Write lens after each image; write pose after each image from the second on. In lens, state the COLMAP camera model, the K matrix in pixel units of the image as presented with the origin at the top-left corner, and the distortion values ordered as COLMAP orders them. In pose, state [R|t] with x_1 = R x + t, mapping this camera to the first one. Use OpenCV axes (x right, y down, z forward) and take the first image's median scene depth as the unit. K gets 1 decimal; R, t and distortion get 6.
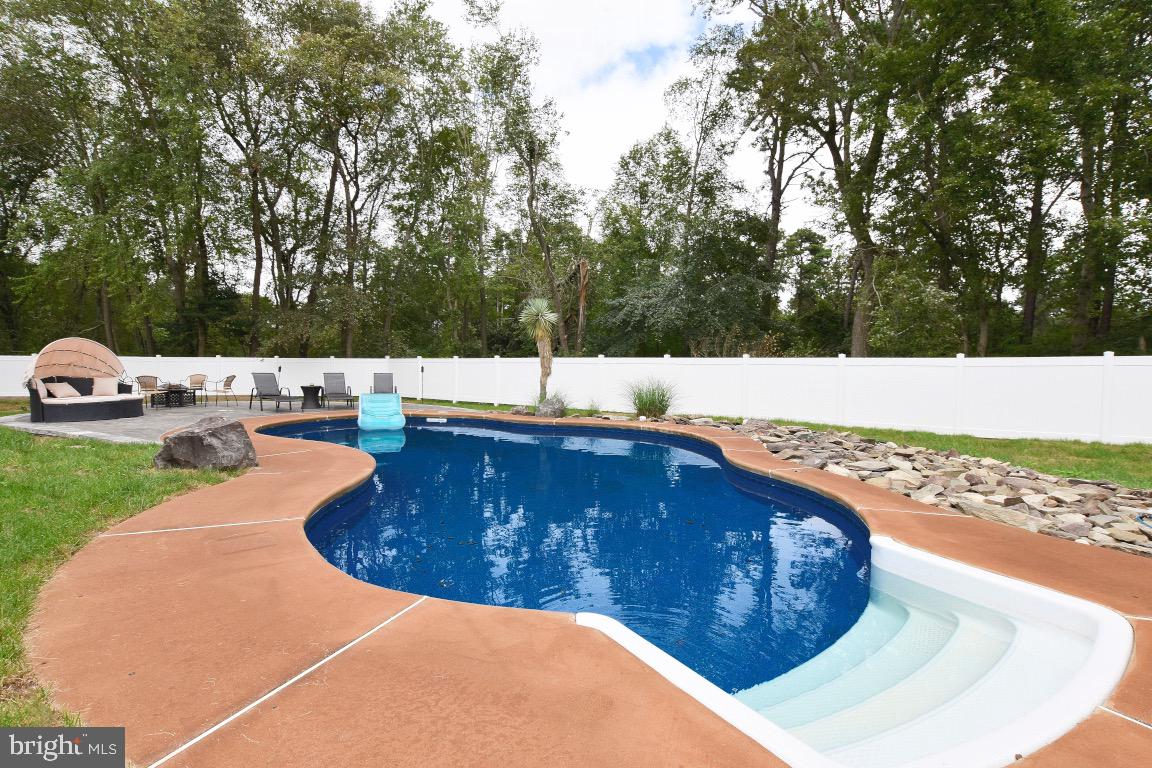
lens RADIAL K [[545.9, 0, 576.0], [0, 545.9, 384.0], [0, 0, 1]] dist [-0.003412, 0.000167]
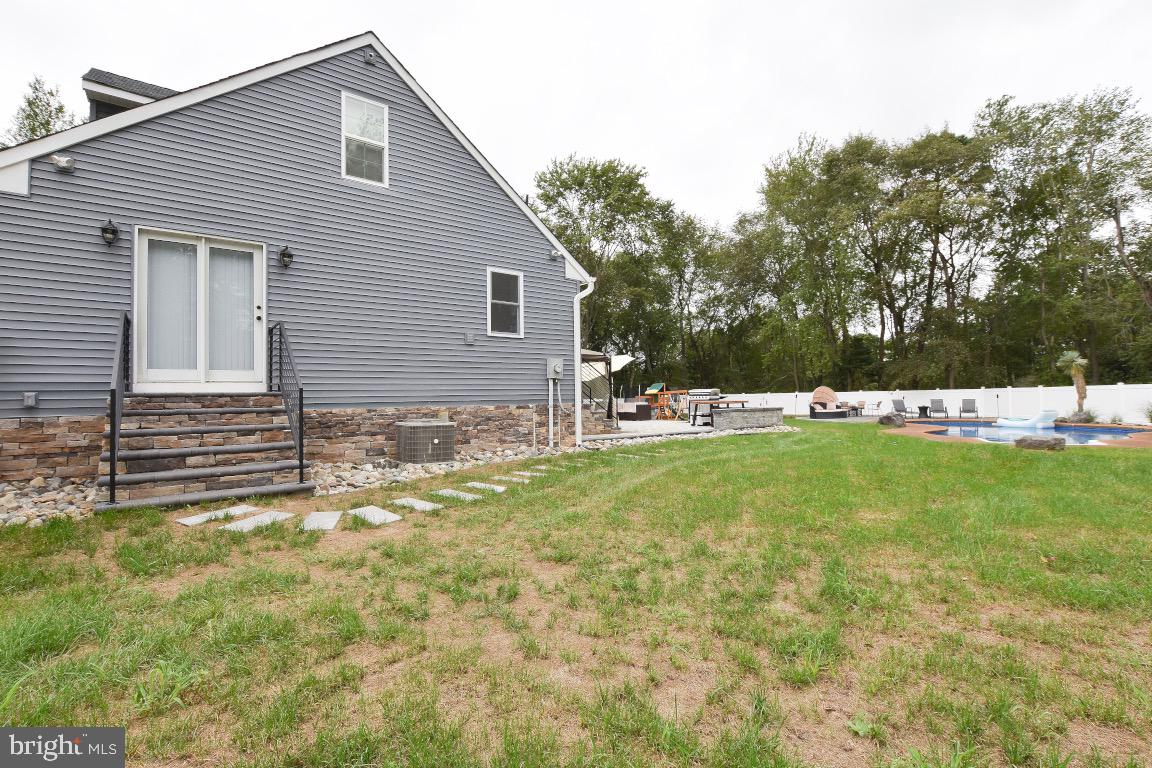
lens RADIAL K [[545.9, 0, 576.0], [0, 545.9, 384.0], [0, 0, 1]] dist [-0.003412, 0.000167]
pose [[0.526512, -0.040328, -0.849210, 0.475554], [-0.006560, 0.998652, -0.051493, 0.031126], [0.850142, 0.032682, 0.525538, -0.987612]]
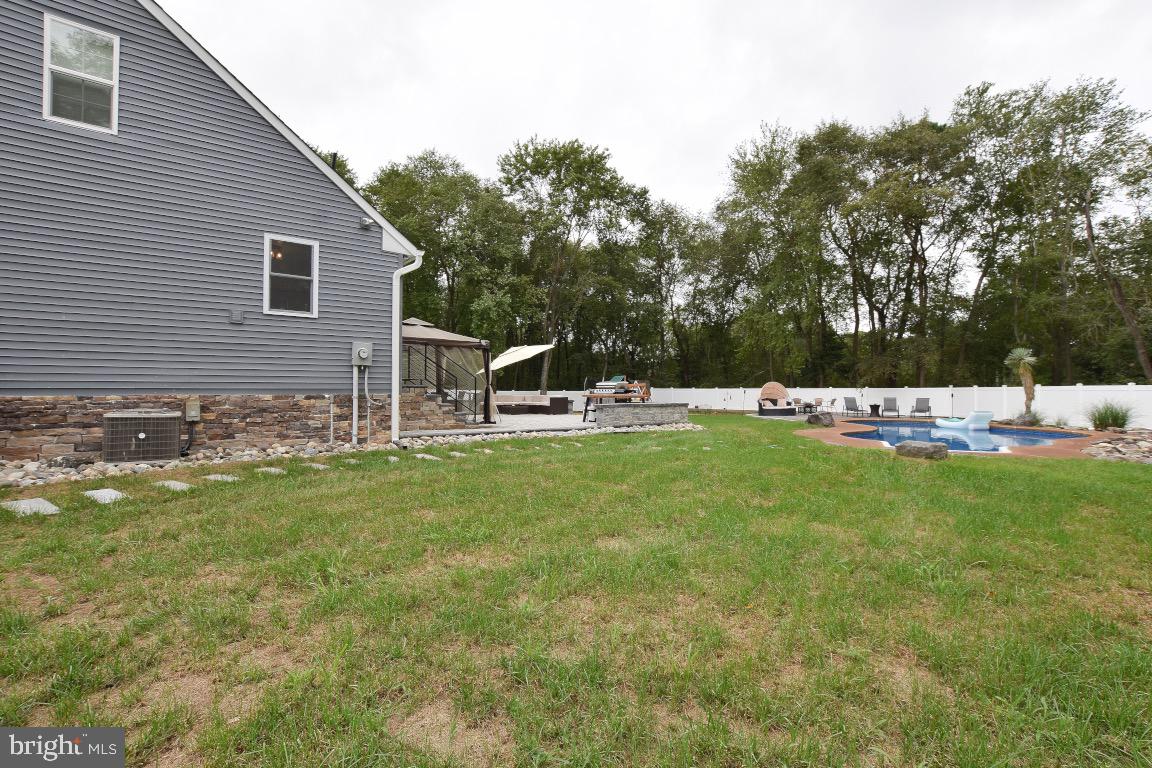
lens RADIAL K [[540.8, 0, 582.5], [0, 540.8, 387.0], [0, 0, 1]] dist [-0.012549, 0.000077]
pose [[0.521435, -0.013949, -0.853177, 0.512433], [-0.024834, 0.999195, -0.031514, 0.024873], [0.852930, 0.037620, 0.520669, -0.725028]]
